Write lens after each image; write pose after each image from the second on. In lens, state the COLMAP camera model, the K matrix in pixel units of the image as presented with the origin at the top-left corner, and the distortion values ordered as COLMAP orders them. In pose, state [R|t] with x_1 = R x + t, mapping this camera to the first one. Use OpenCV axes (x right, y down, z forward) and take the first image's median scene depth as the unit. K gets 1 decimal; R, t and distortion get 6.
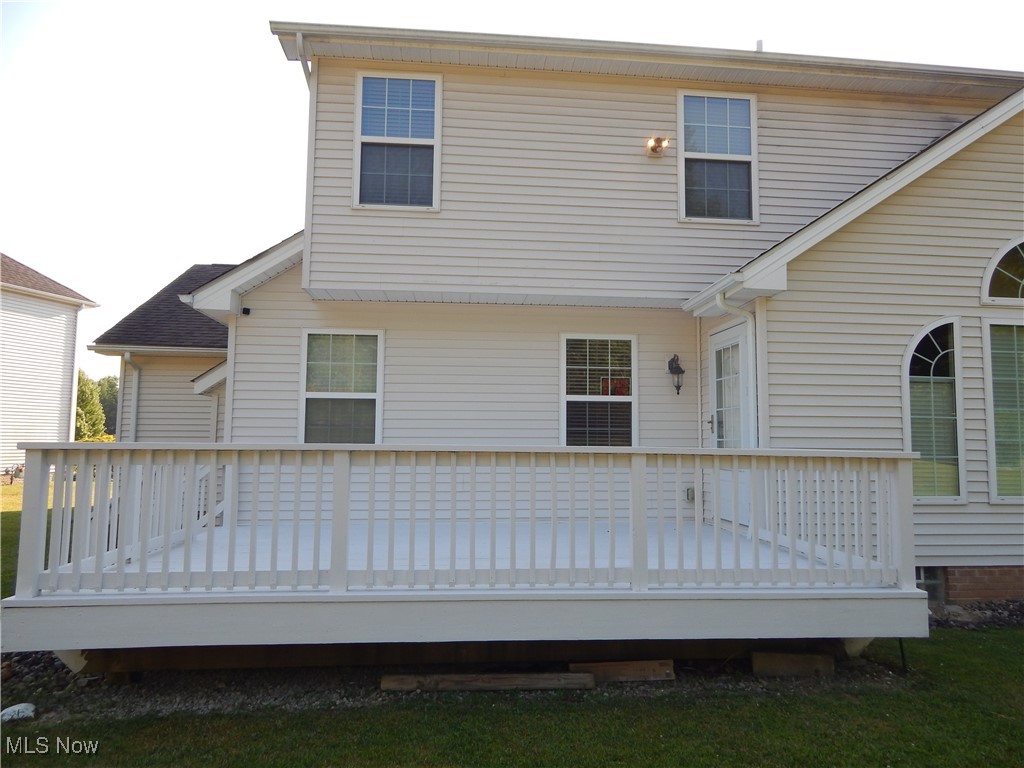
lens RADIAL K [[674.3, 0, 515.6], [0, 674.3, 380.5], [0, 0, 1]] dist [0.010106, -0.011121]
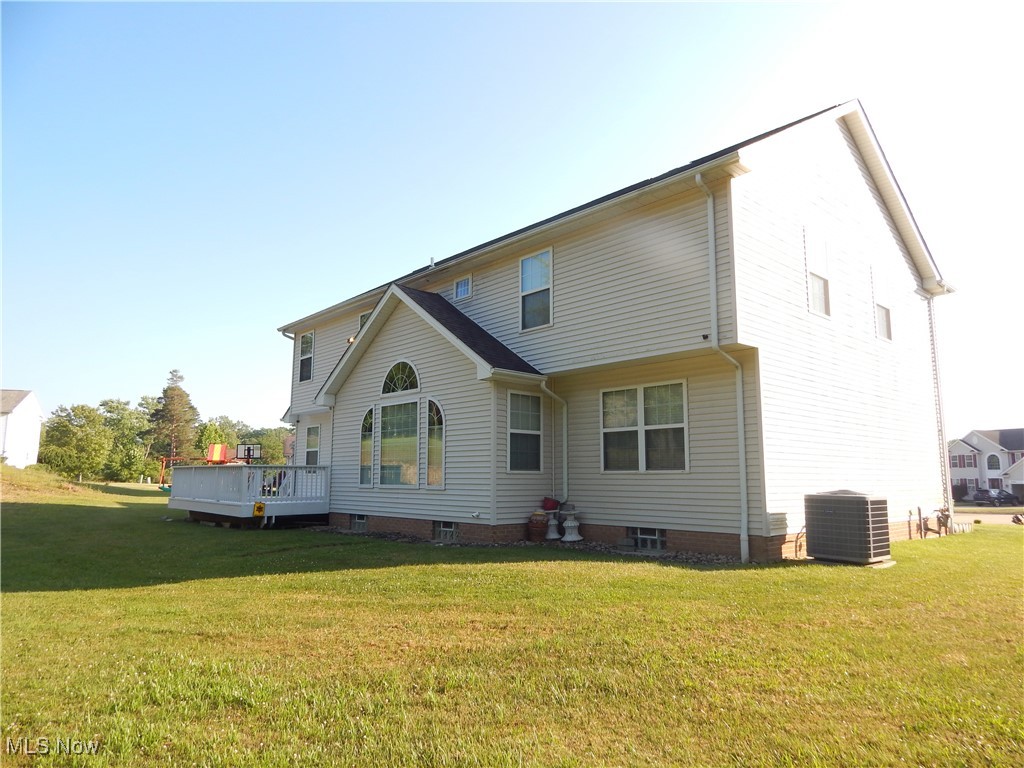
lens RADIAL K [[674.3, 0, 514.1], [0, 674.3, 386.8], [0, 0, 1]] dist [0.010106, -0.011121]
pose [[0.589494, -0.106184, -0.800764, 2.438253], [0.069860, 0.994310, -0.080420, 0.054641], [0.804746, -0.008534, 0.593557, 0.026423]]
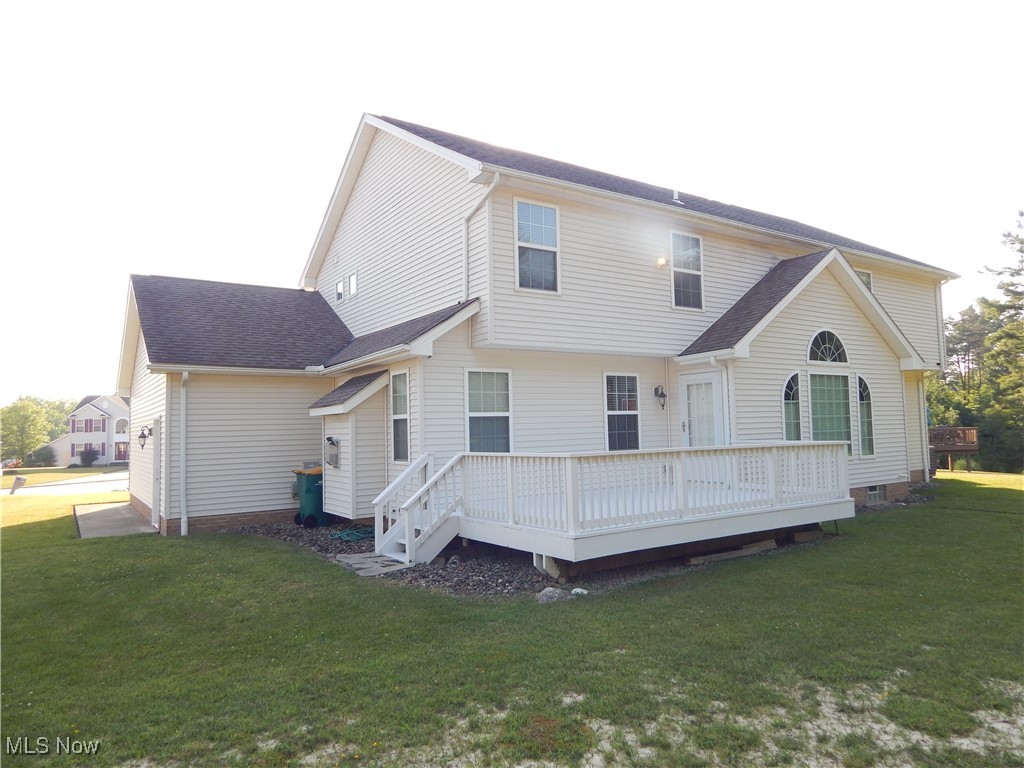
lens RADIAL K [[674.3, 0, 514.9], [0, 674.3, 383.2], [0, 0, 1]] dist [0.010106, -0.011121]
pose [[0.877647, 0.002347, 0.479302, -0.912311], [-0.013012, 0.999736, 0.018931, -0.073836], [-0.479131, -0.022852, 0.877446, -0.302941]]
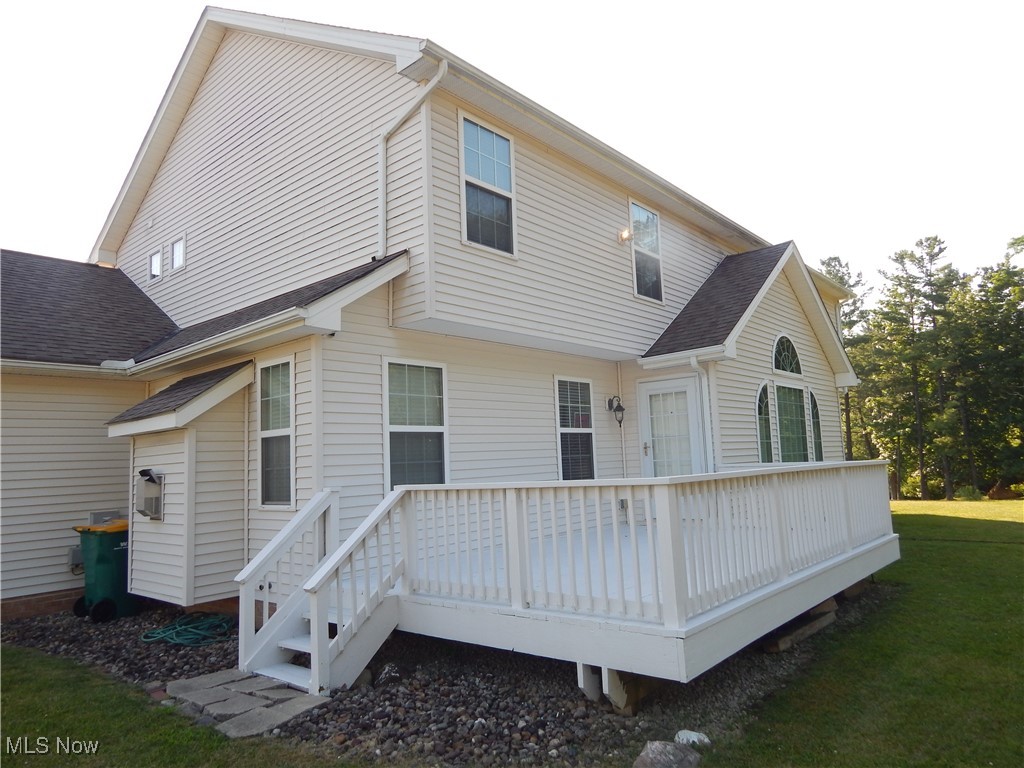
lens RADIAL K [[674.3, 0, 514.2], [0, 674.3, 382.0], [0, 0, 1]] dist [0.010106, -0.011121]
pose [[0.719893, 0.043618, 0.692713, -0.832392], [-0.016868, 0.998828, -0.045364, -0.003642], [-0.693880, 0.020973, 0.719785, 0.212087]]
